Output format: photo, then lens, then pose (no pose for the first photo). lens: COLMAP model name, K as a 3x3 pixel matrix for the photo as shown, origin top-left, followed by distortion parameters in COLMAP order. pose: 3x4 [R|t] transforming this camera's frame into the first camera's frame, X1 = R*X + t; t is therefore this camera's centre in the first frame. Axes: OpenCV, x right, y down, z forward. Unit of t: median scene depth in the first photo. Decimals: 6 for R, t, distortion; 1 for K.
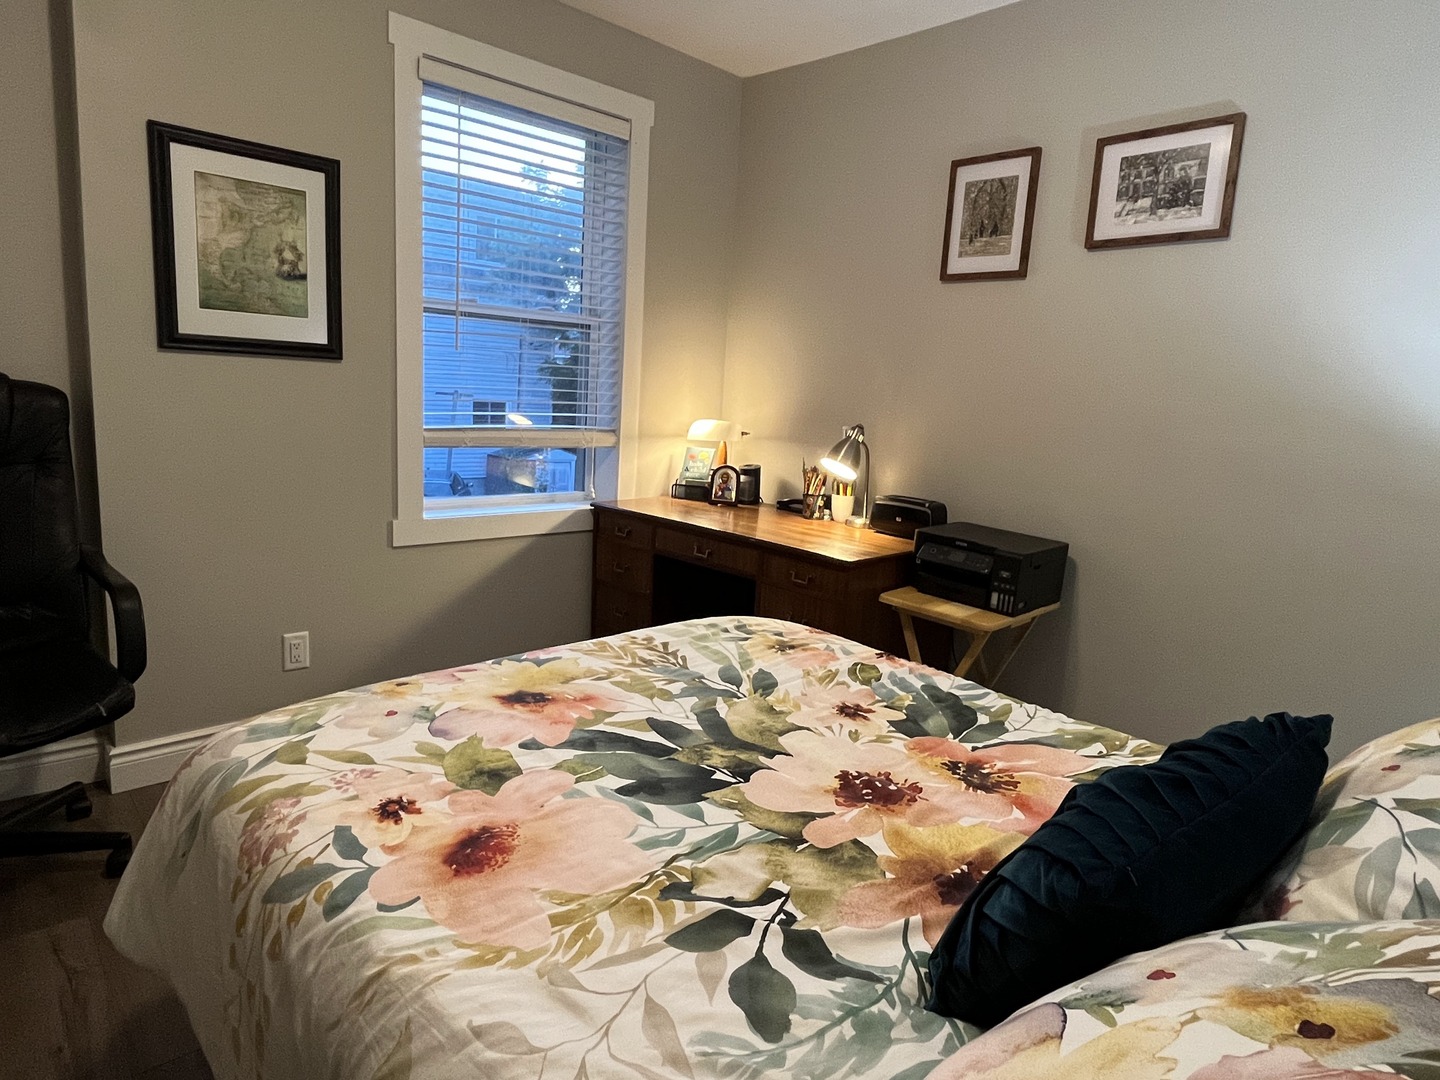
lens RADIAL K [[855.0, 0, 720.0], [0, 855.0, 540.0], [0, 0, 1]] dist [-0.004312, -0.002657]
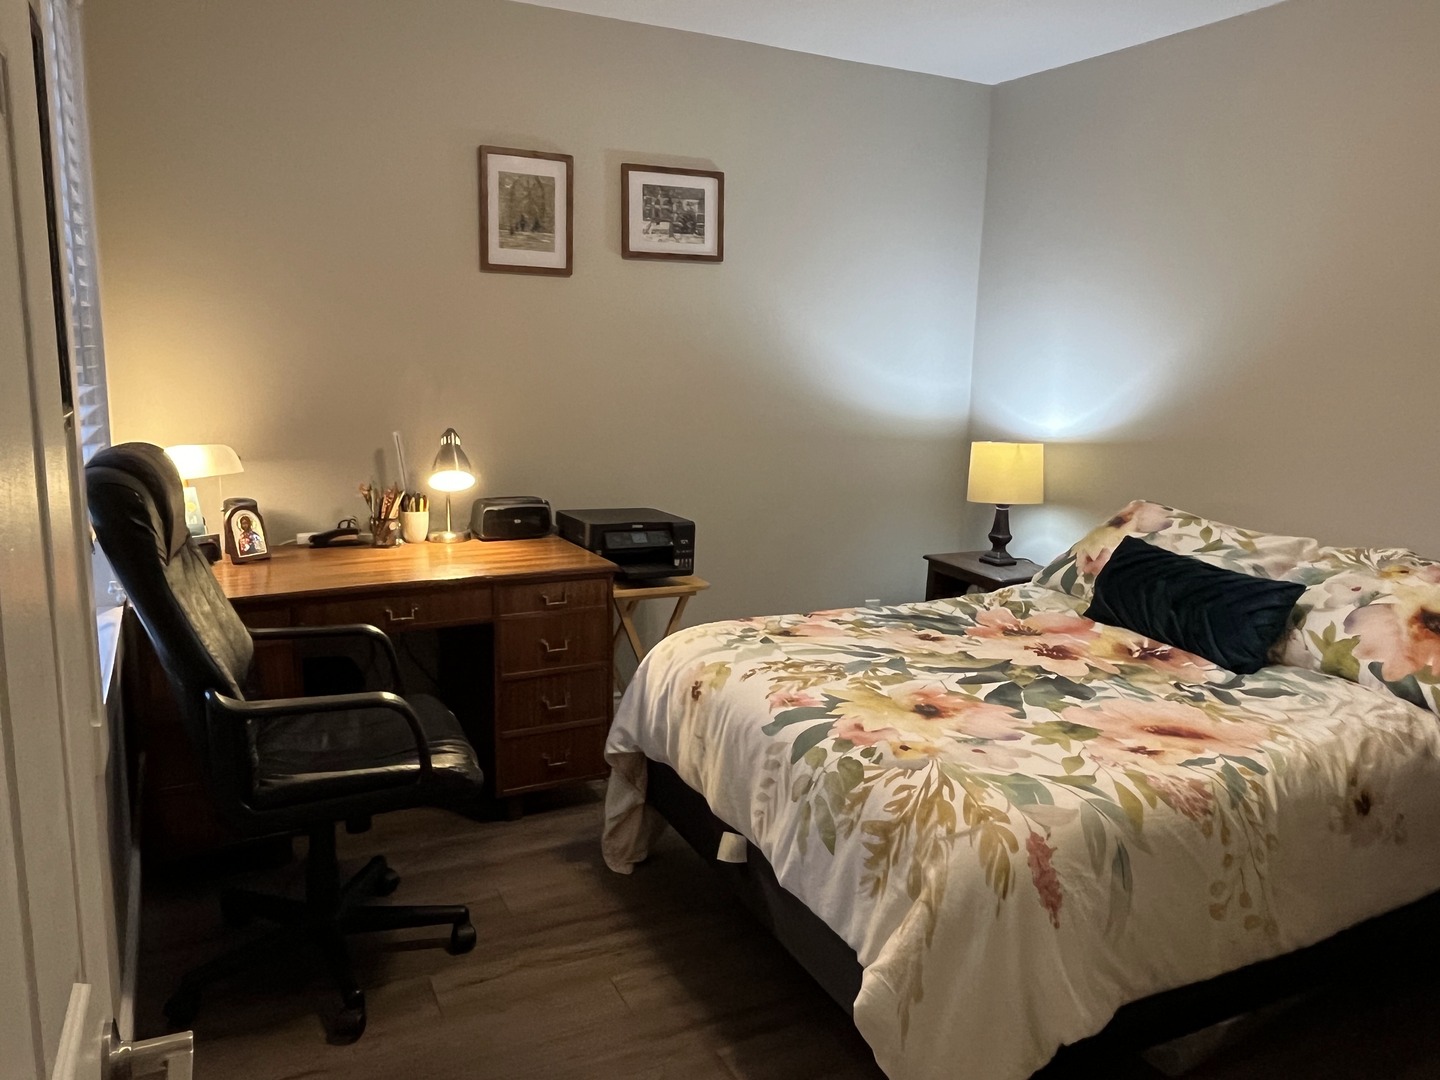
lens RADIAL K [[1038.0, 0, 720.0], [0, 1038.0, 540.0], [0, 0, 1]] dist [0.007686, -0.000897]
pose [[0.264739, -0.224515, 0.937820, -1.364409], [0.165417, 0.968677, 0.185207, -0.300418], [-0.950026, 0.106100, 0.293585, 0.724797]]
